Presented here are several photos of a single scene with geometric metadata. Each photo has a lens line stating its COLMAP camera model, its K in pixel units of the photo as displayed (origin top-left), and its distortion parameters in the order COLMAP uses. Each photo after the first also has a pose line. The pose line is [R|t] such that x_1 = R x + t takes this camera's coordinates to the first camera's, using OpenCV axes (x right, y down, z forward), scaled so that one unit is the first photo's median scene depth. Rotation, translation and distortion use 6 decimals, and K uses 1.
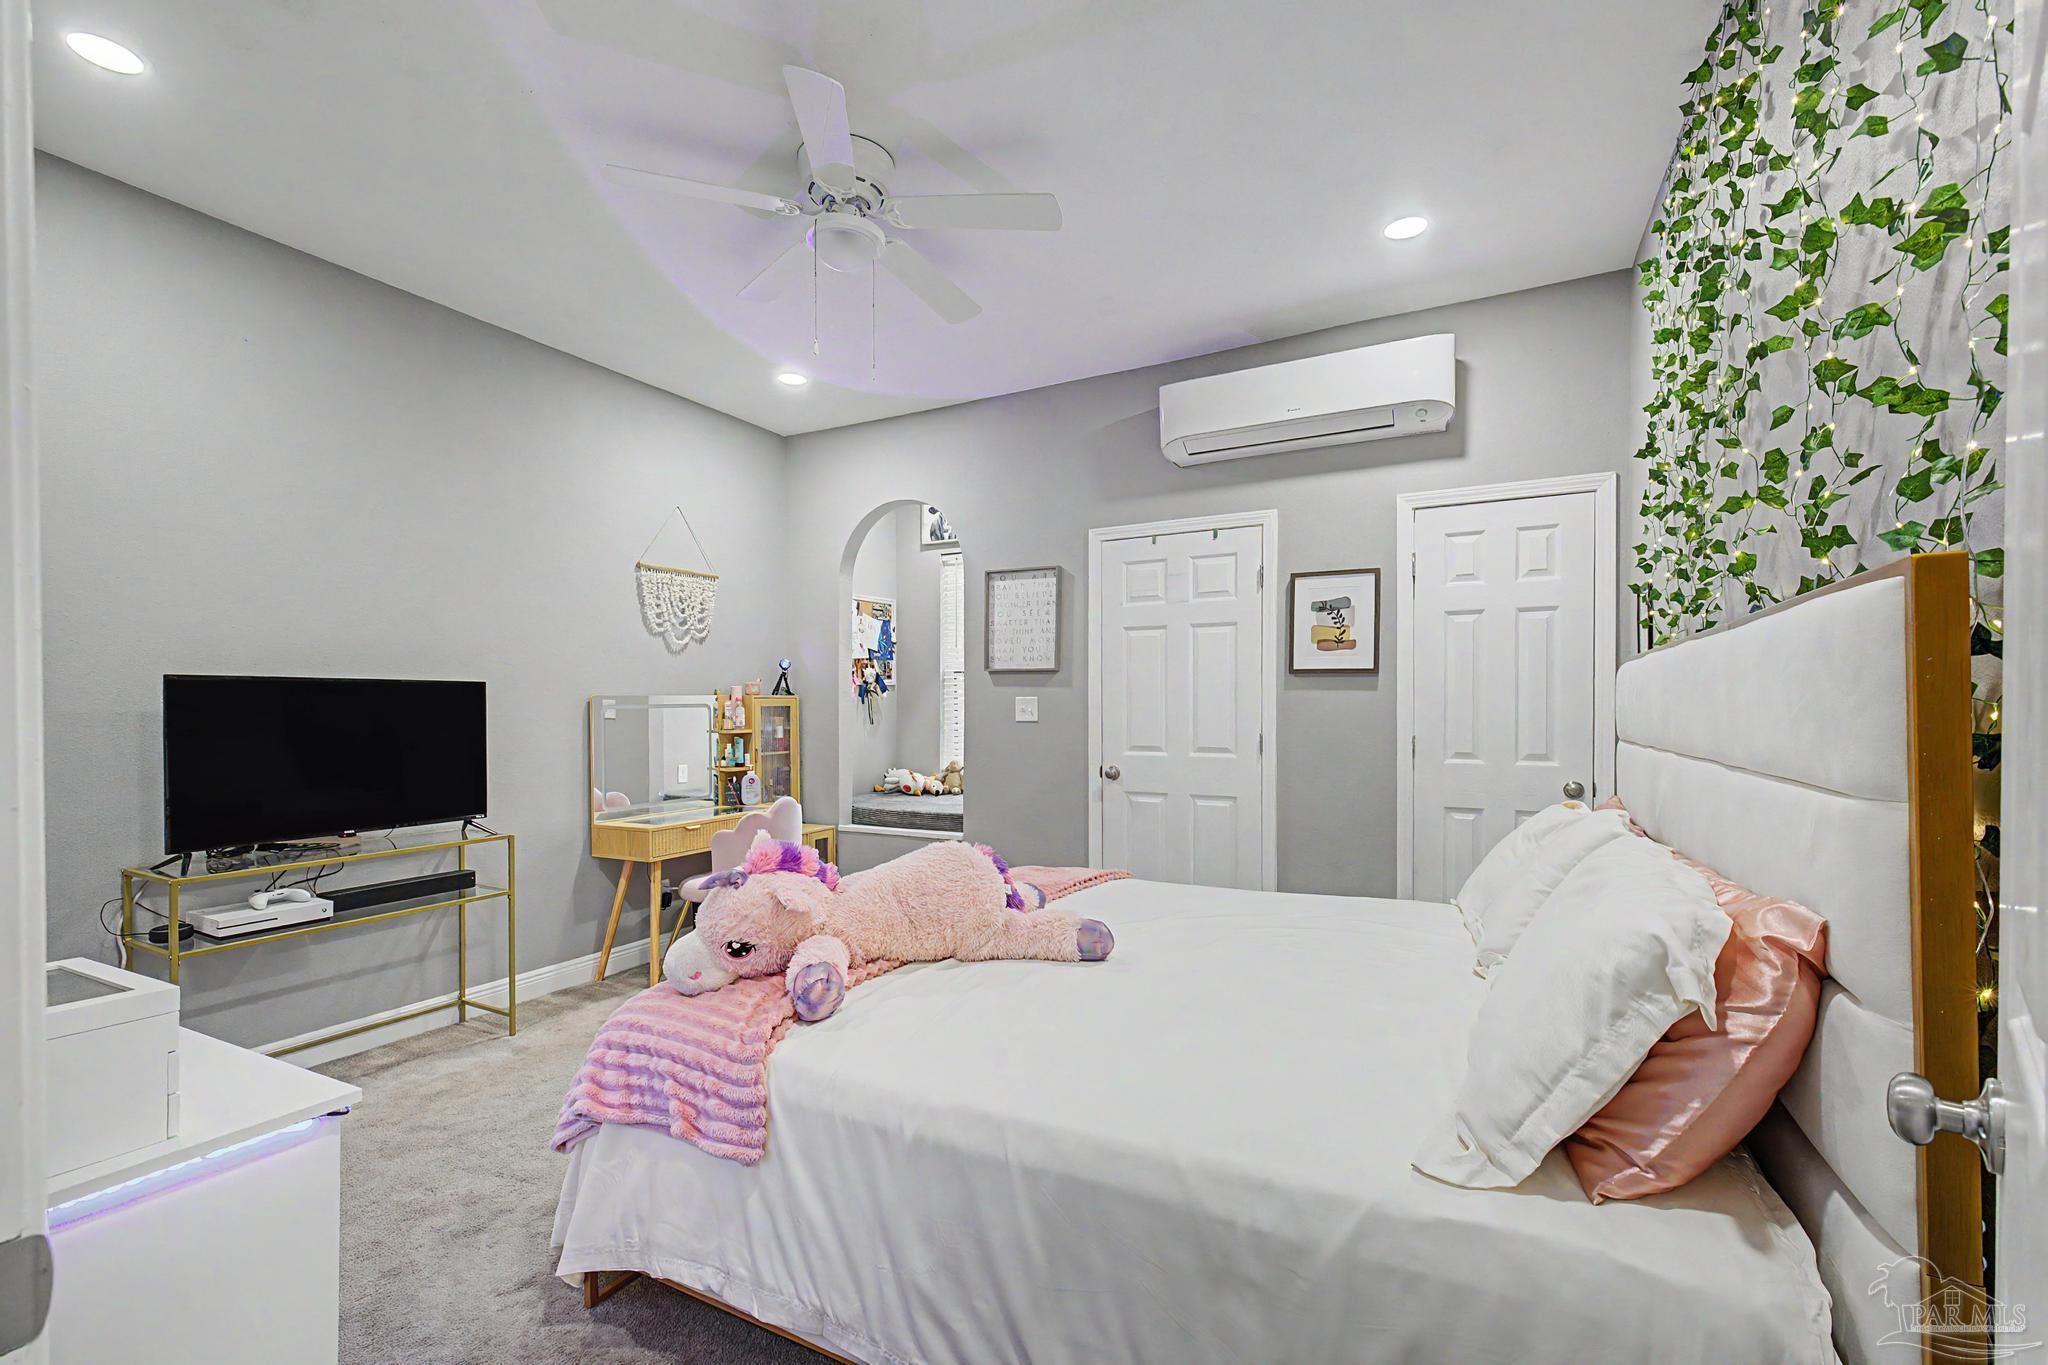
lens RADIAL K [[858.3, 0, 1019.2], [0, 858.3, 704.1], [0, 0, 1]] dist [0.003256, -0.000721]
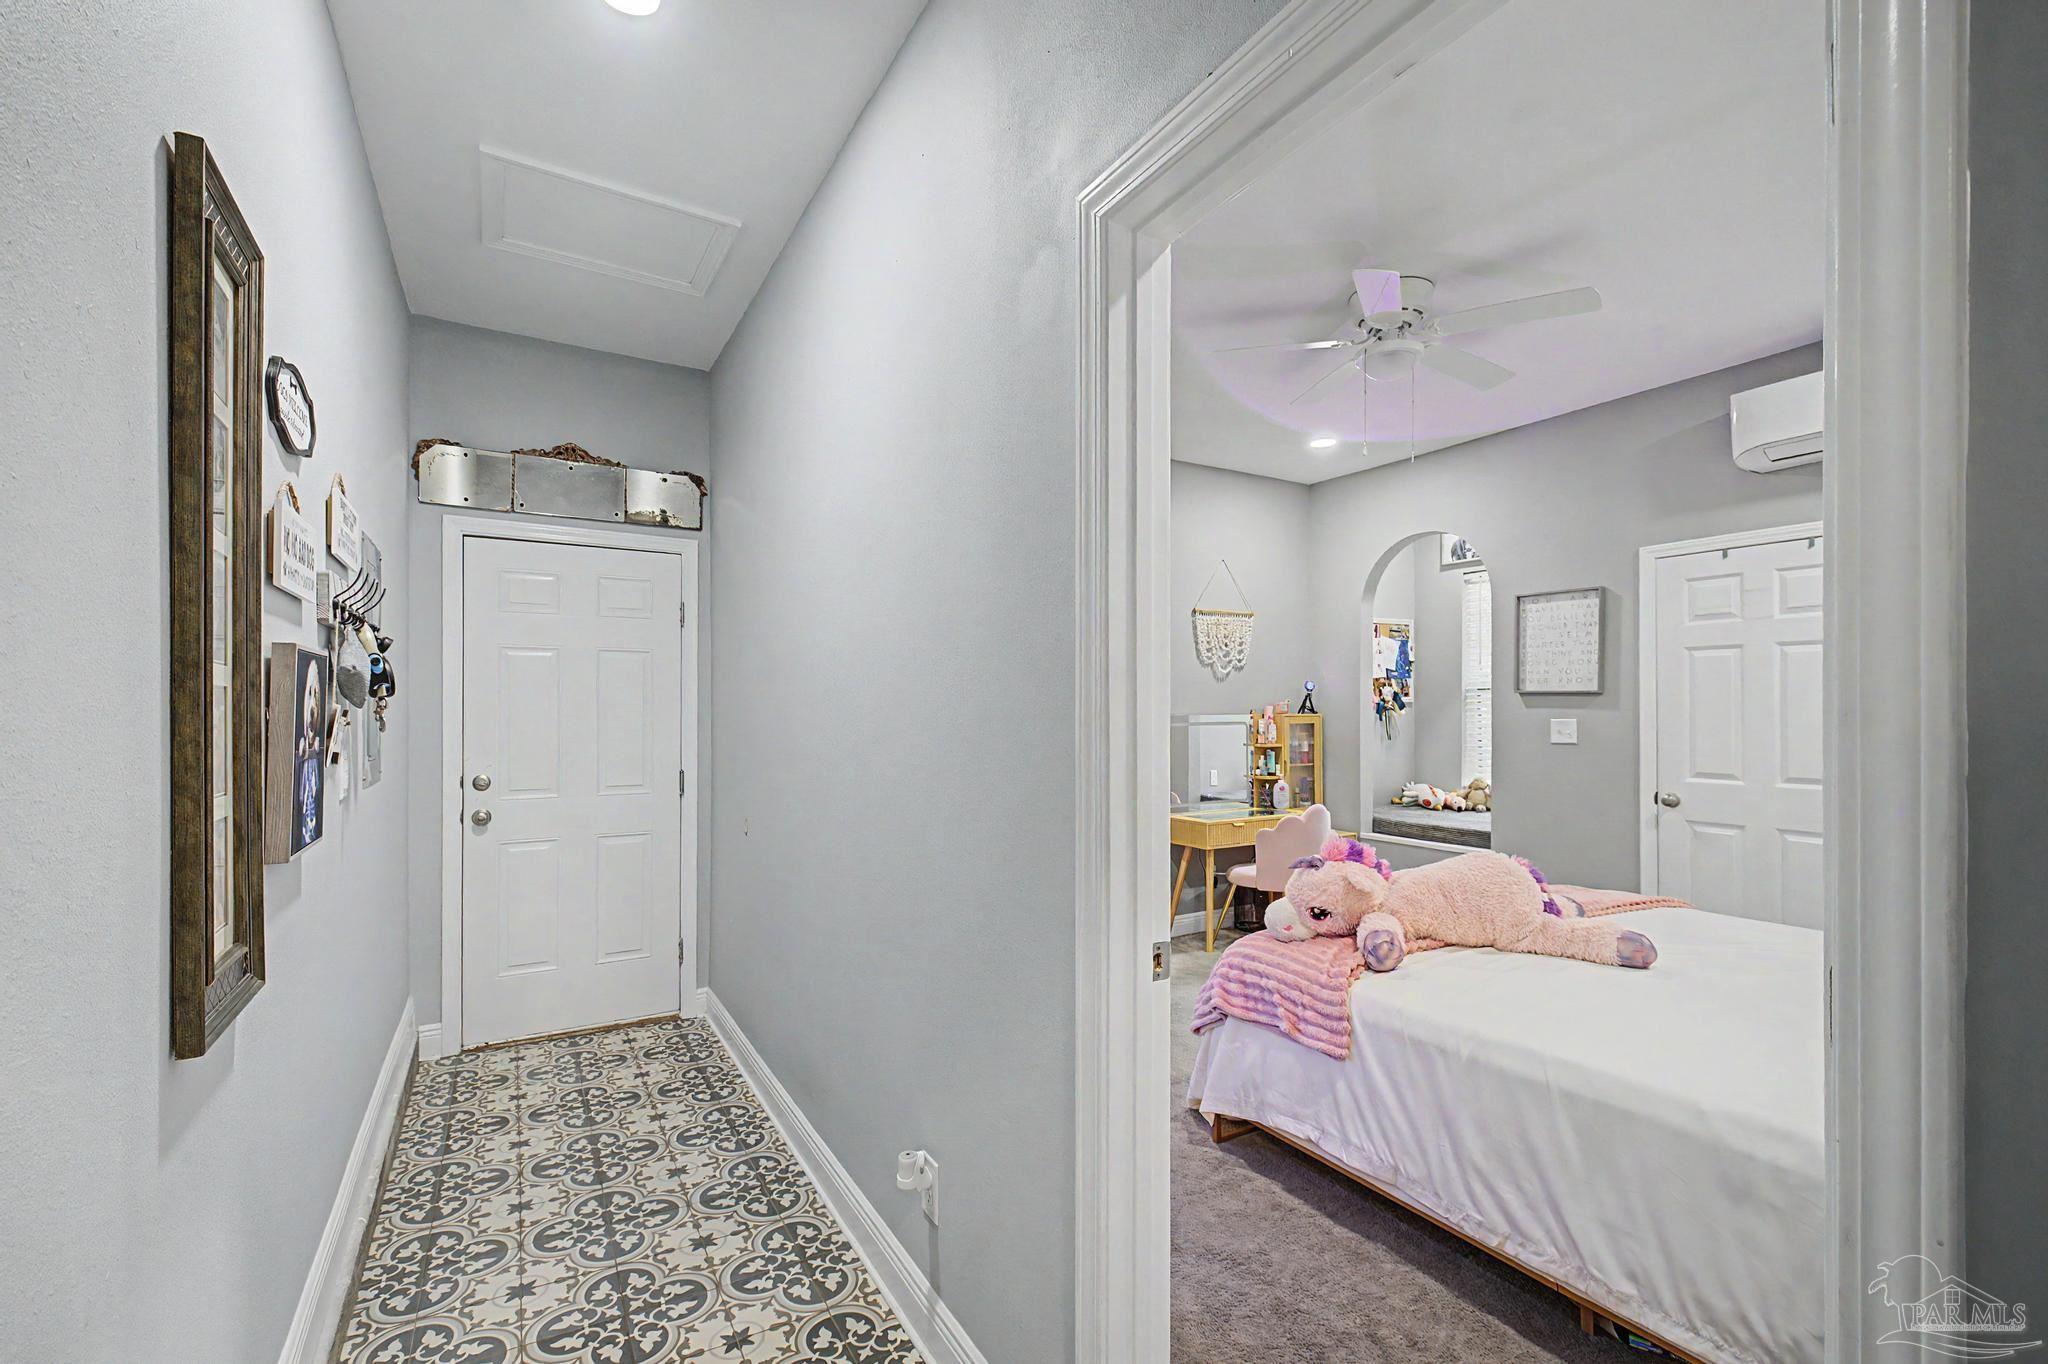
lens RADIAL K [[858.3, 0, 1019.2], [0, 858.3, 703.6], [0, 0, 1]] dist [0.003256, -0.000721]
pose [[0.849371, -0.001365, -0.527794, -0.002047], [-0.001755, 0.999984, -0.005411, -0.022673], [0.527793, 0.005522, 0.849355, -0.213232]]
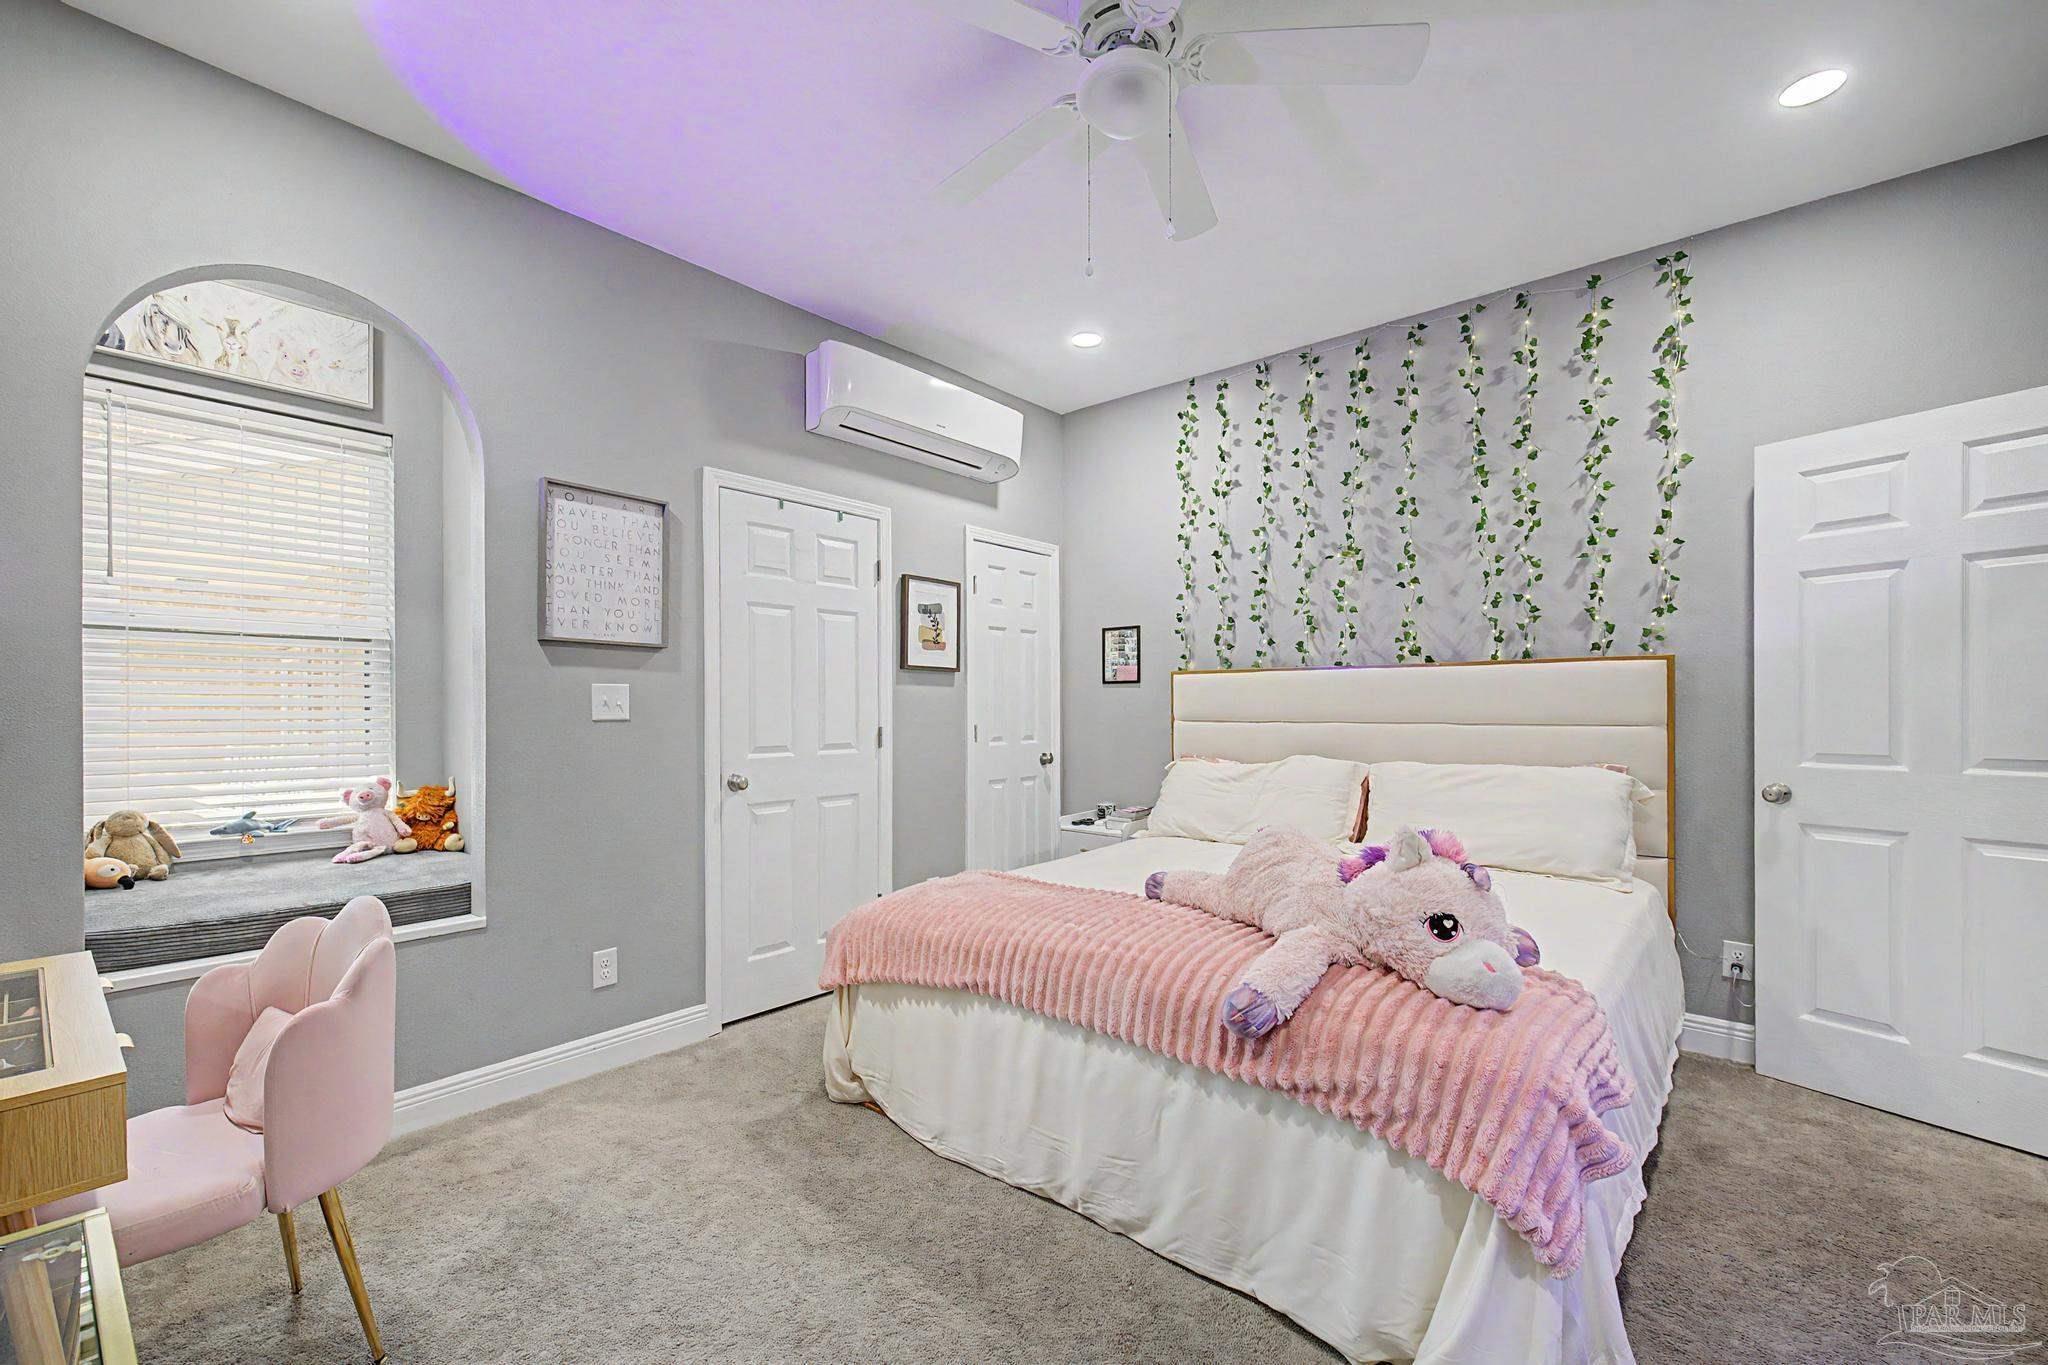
lens RADIAL K [[858.3, 0, 1019.2], [0, 858.3, 704.1], [0, 0, 1]] dist [0.003256, -0.000721]
pose [[0.221738, 0.009656, 0.975059, -0.668870], [0.003113, 0.999939, -0.010610, 0.018793], [-0.975101, 0.005388, 0.221694, 0.625793]]
